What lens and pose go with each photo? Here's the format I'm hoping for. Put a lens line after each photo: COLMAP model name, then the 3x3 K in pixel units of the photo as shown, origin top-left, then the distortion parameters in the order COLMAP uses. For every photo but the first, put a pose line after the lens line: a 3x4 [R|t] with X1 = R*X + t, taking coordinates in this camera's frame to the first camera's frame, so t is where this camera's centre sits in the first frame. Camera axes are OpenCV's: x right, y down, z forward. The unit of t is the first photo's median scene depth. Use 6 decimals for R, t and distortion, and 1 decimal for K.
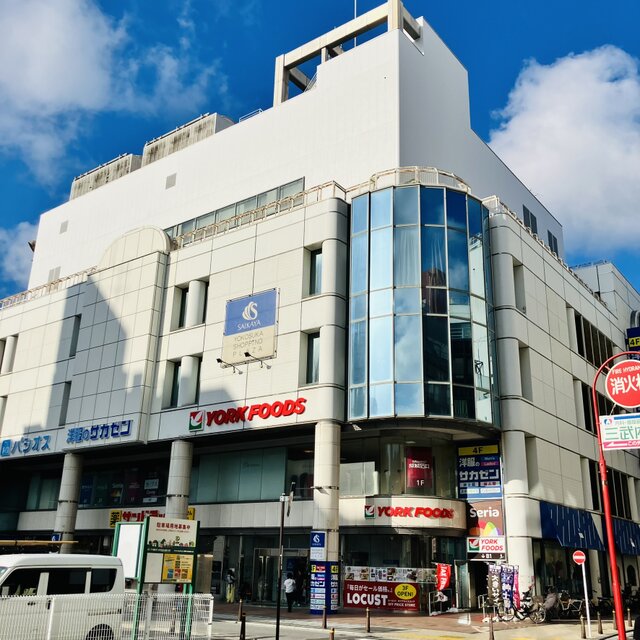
lens RADIAL K [[712.7, 0, 320.0], [0, 712.7, 320.0], [0, 0, 1]] dist [0.125934, -0.379875]
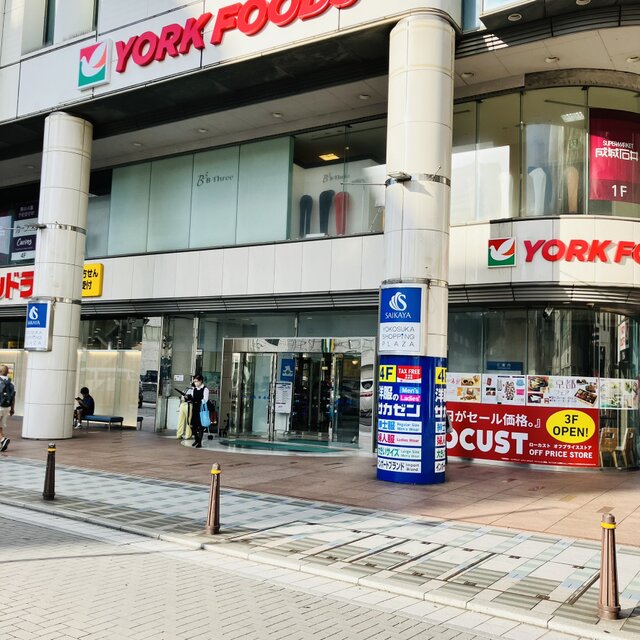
lens RADIAL K [[712.7, 0, 320.0], [0, 712.7, 320.0], [0, 0, 1]] dist [0.125934, -0.379875]
pose [[0.996521, 0.019418, 0.081047, -0.073157], [-0.038390, 0.970111, 0.239605, 0.207764], [-0.073972, -0.241883, 0.967482, 0.583643]]
